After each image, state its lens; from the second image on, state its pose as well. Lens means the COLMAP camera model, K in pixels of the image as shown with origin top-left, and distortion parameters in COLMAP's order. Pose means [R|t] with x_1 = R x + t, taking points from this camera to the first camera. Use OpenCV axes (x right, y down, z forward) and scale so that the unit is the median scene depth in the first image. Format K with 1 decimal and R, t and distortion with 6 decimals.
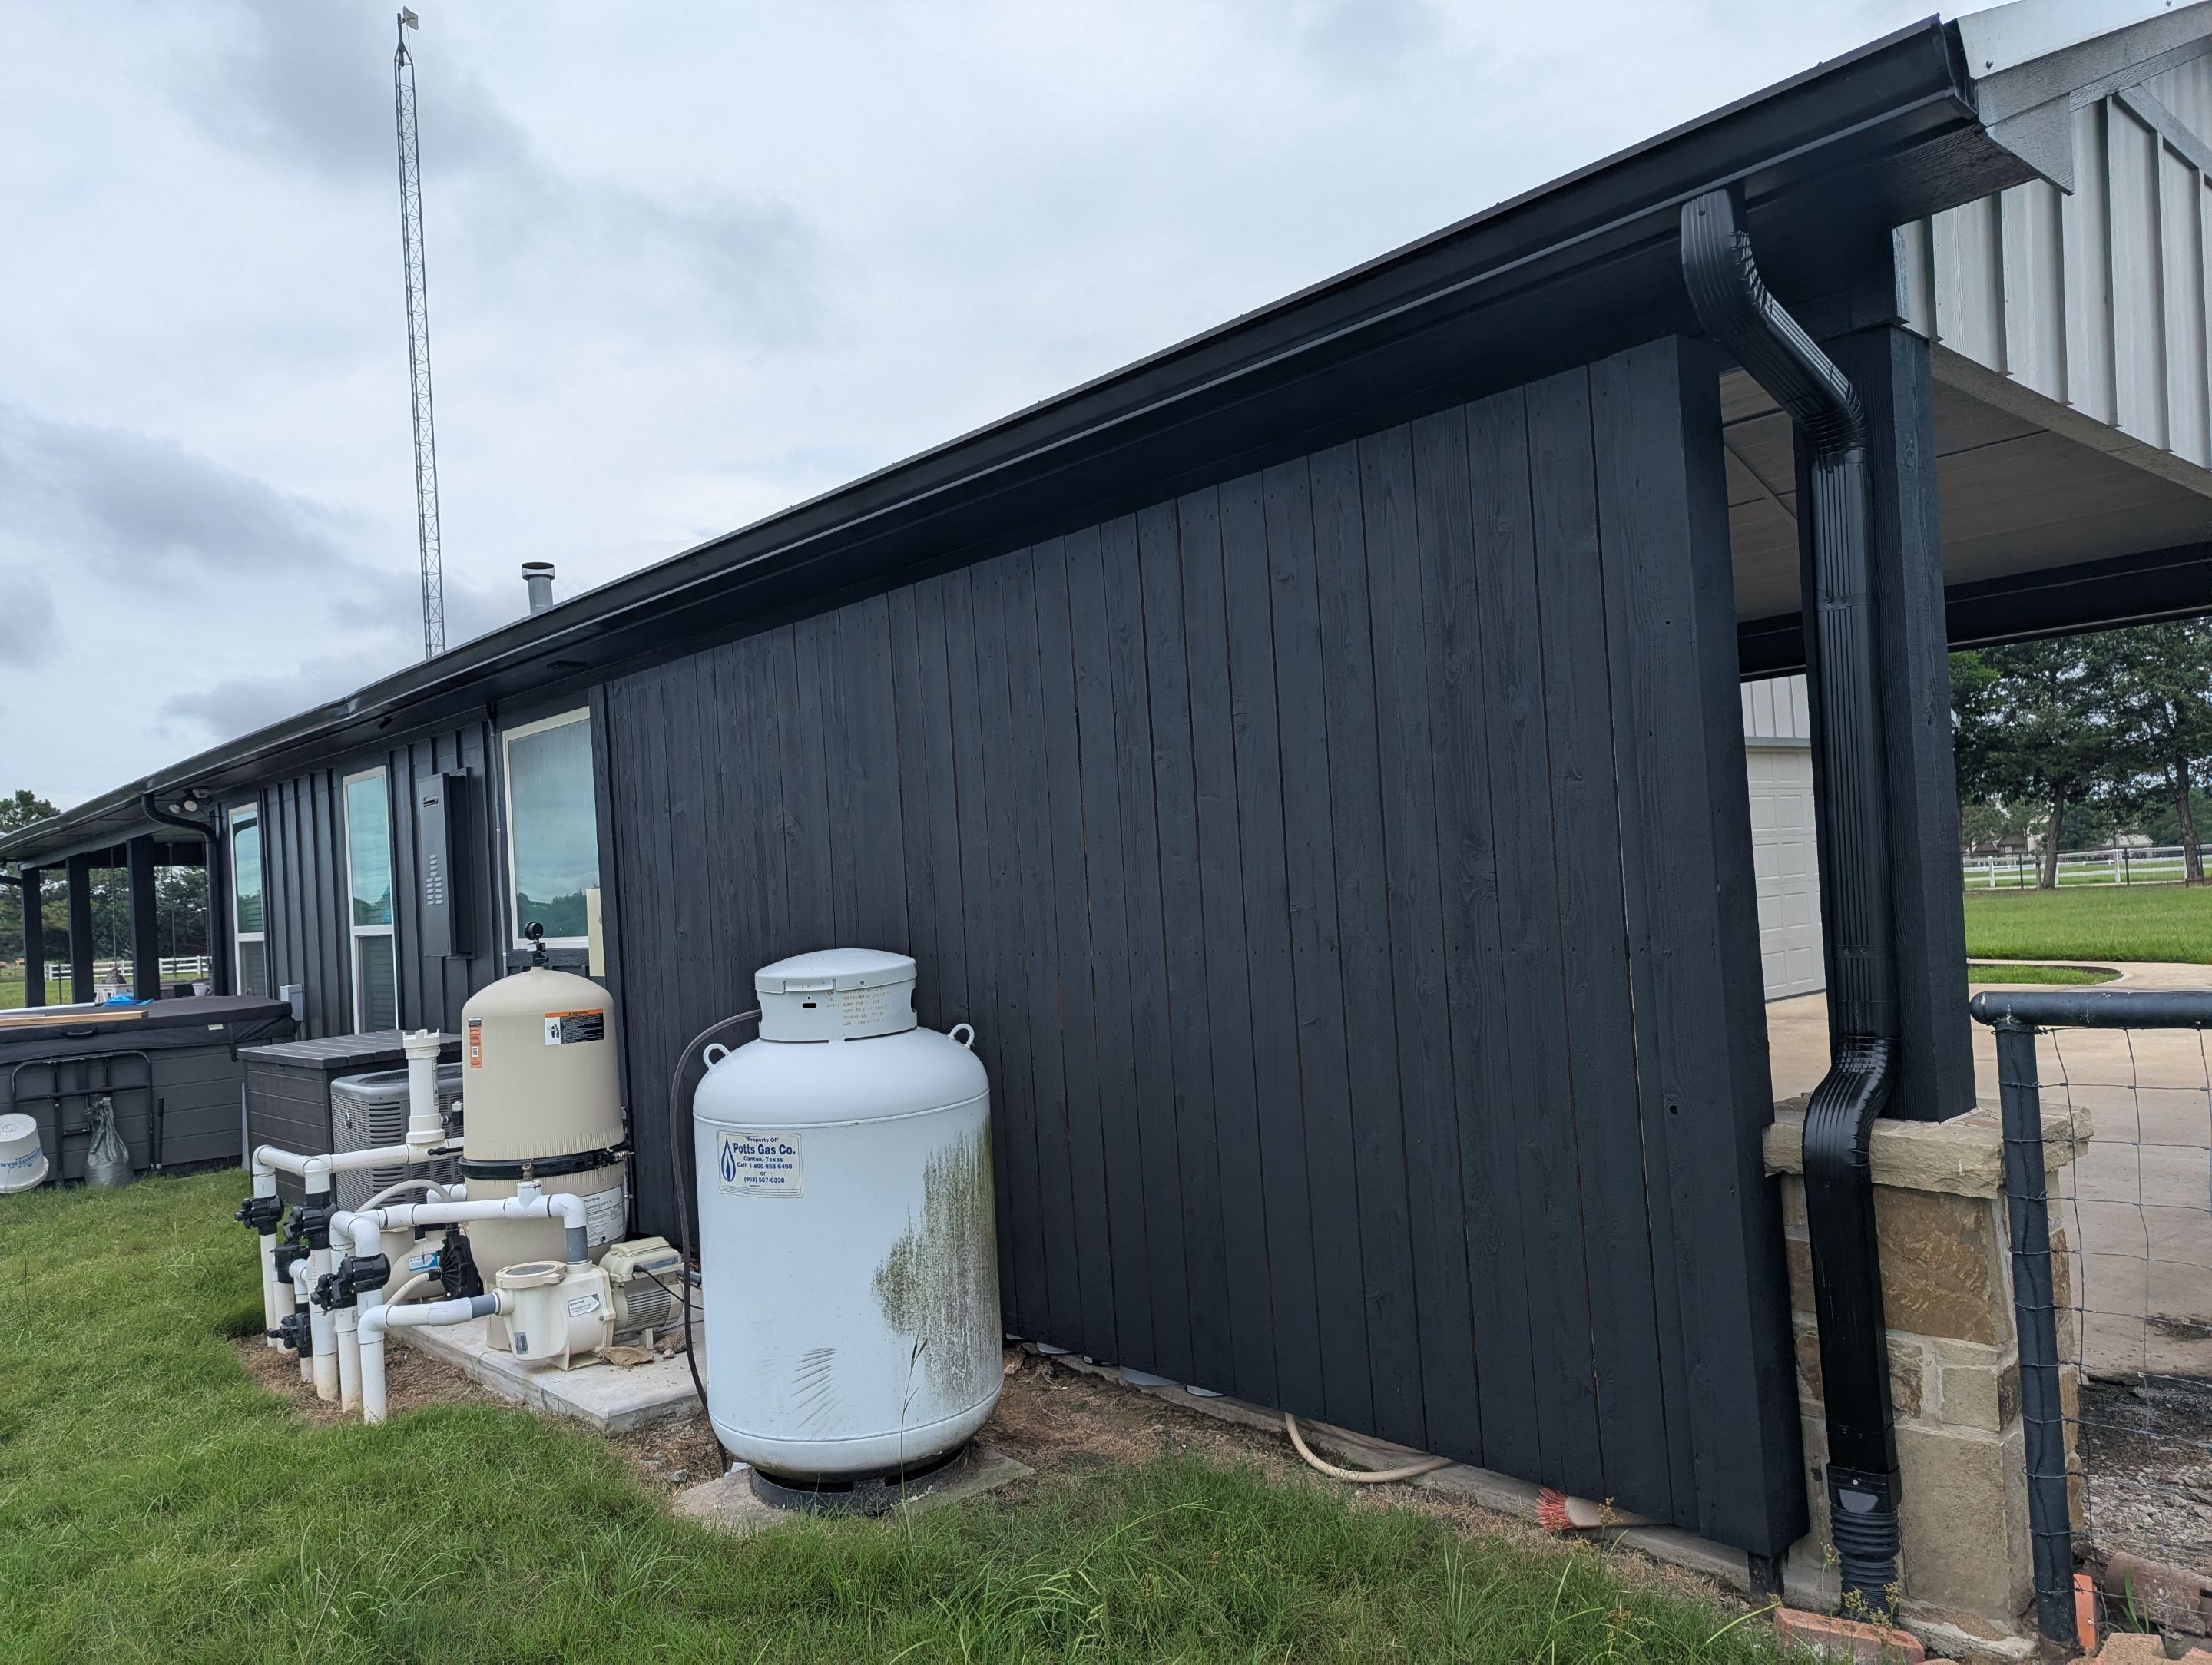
lens RADIAL K [[1552.2, 0, 1109.6], [0, 1552.2, 848.5], [0, 0, 1]] dist [0.055759, -0.041854]
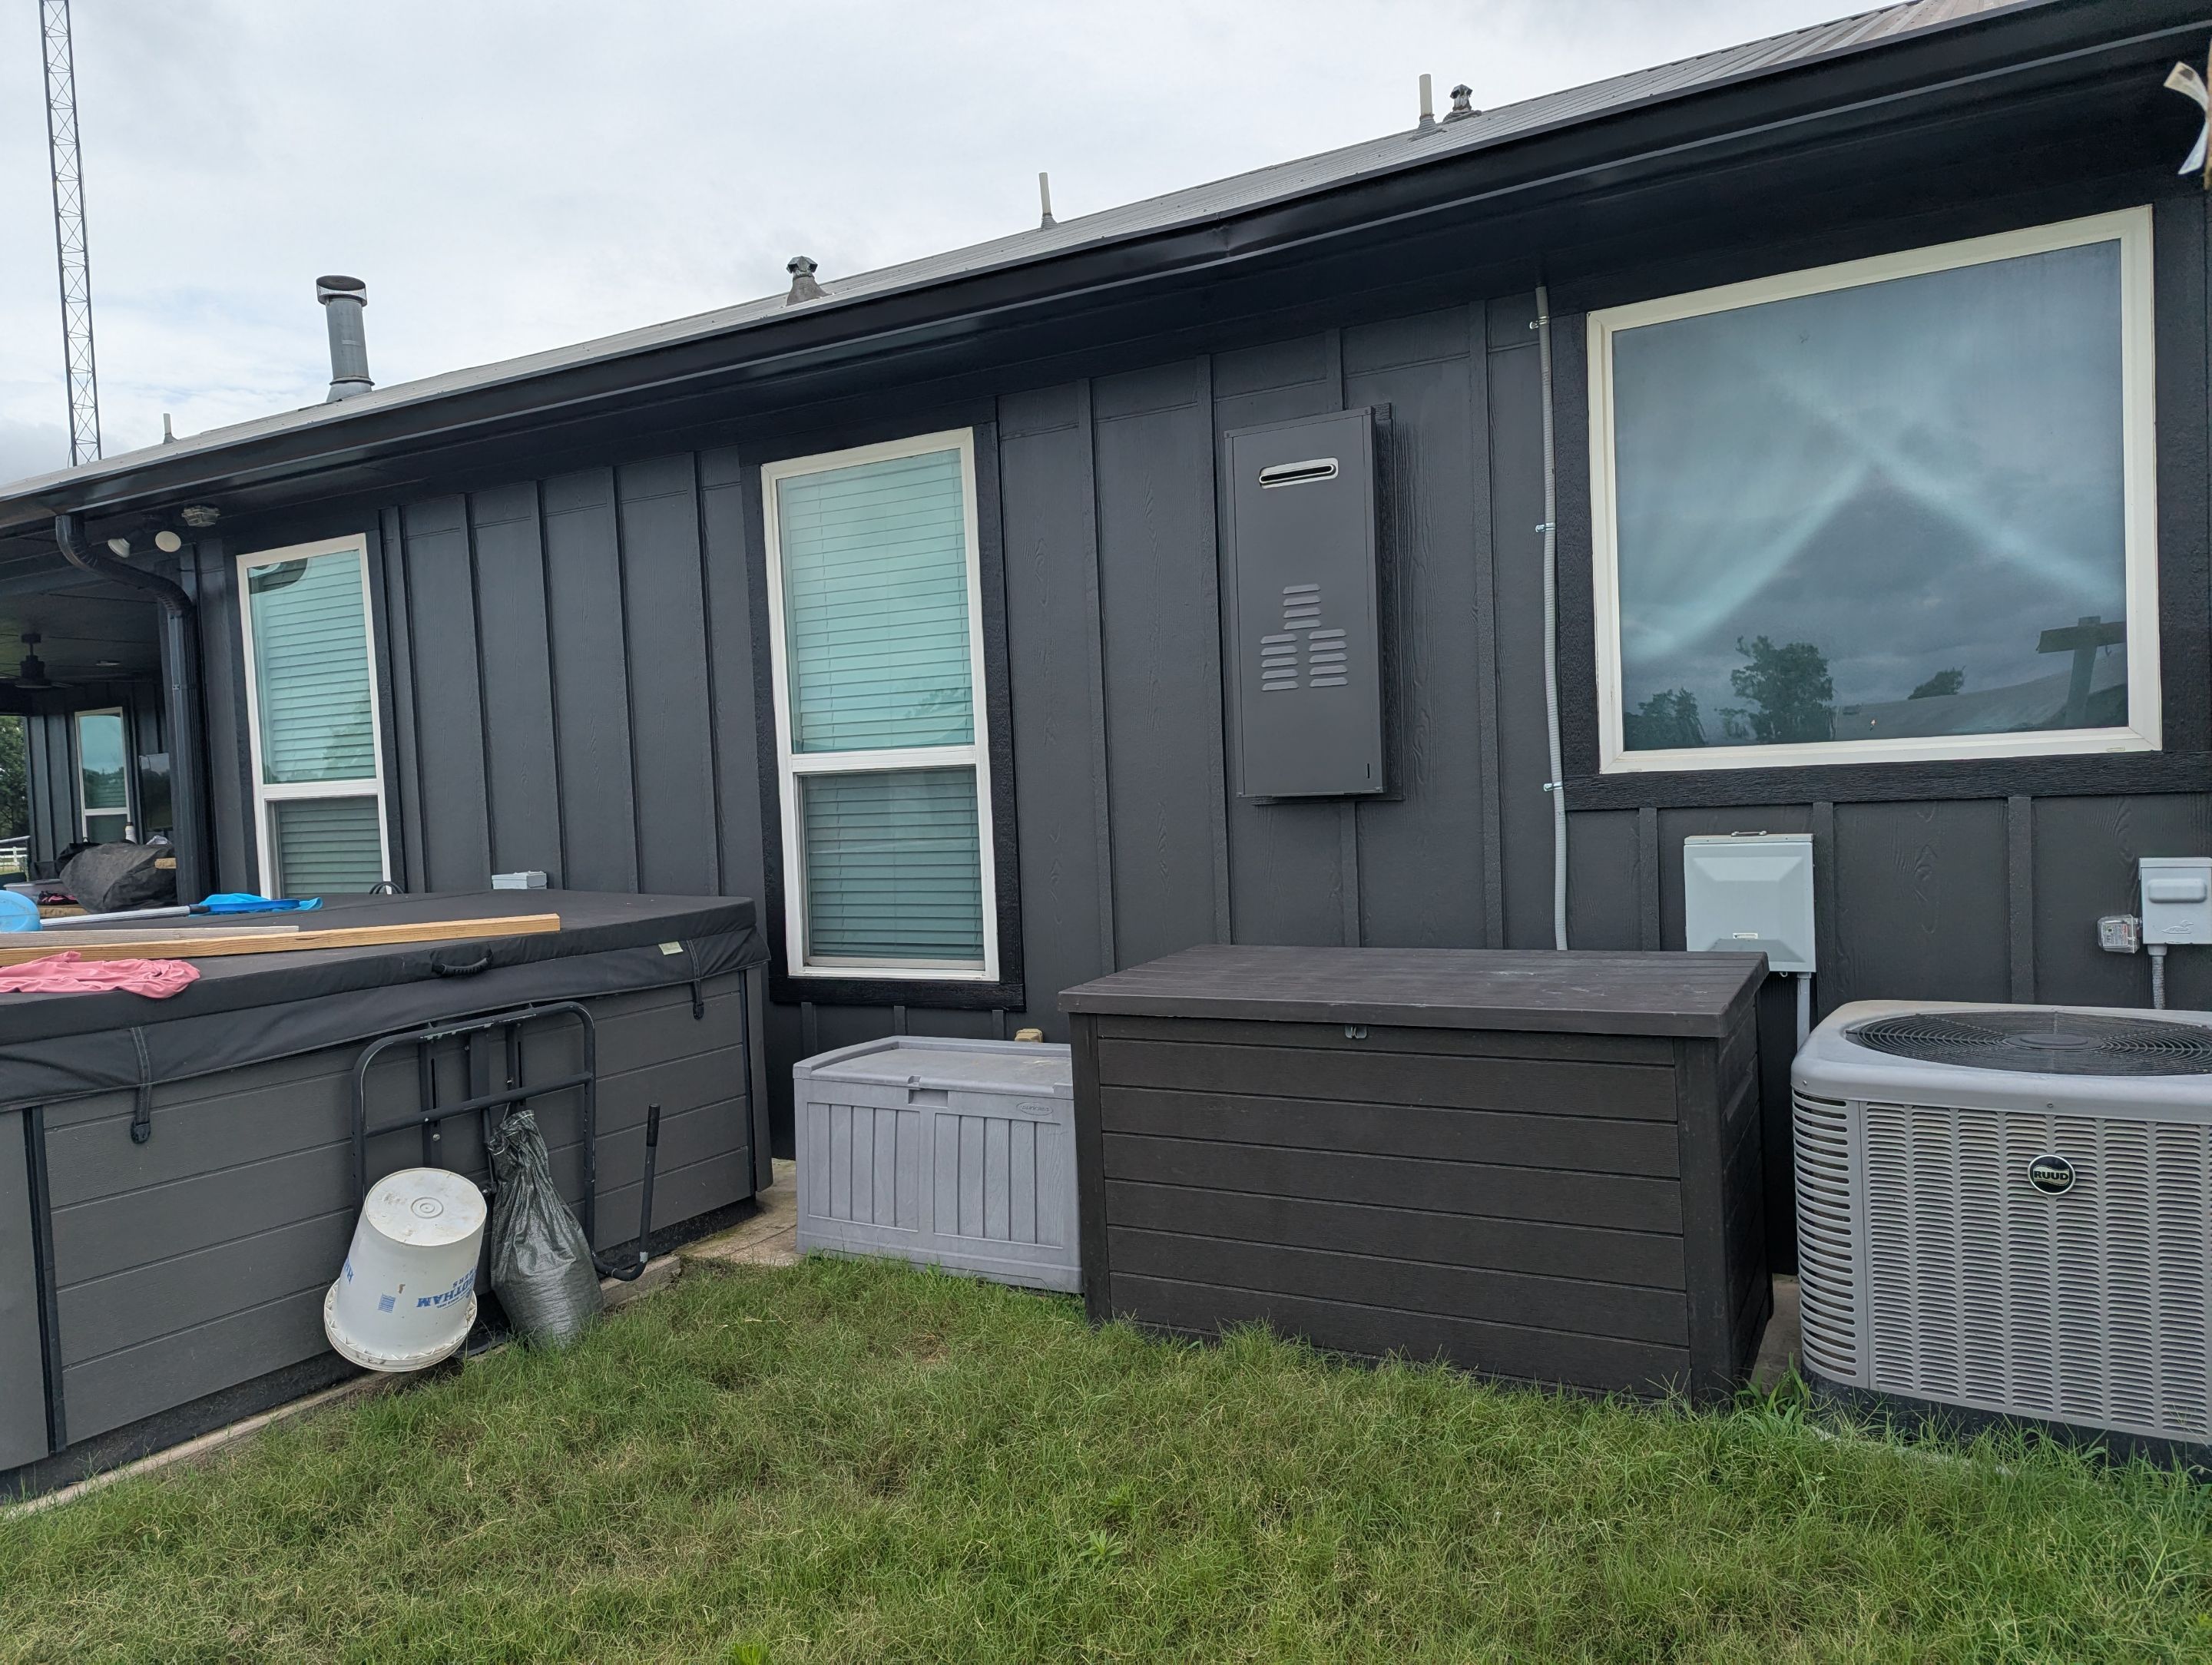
lens RADIAL K [[1552.2, 0, 1098.9], [0, 1552.2, 827.0], [0, 0, 1]] dist [0.055759, -0.041854]
pose [[0.950252, 0.006274, 0.311420, -0.544563], [-0.018810, 0.999128, 0.037270, 0.052735], [-0.310915, -0.041274, 0.949541, 0.476956]]
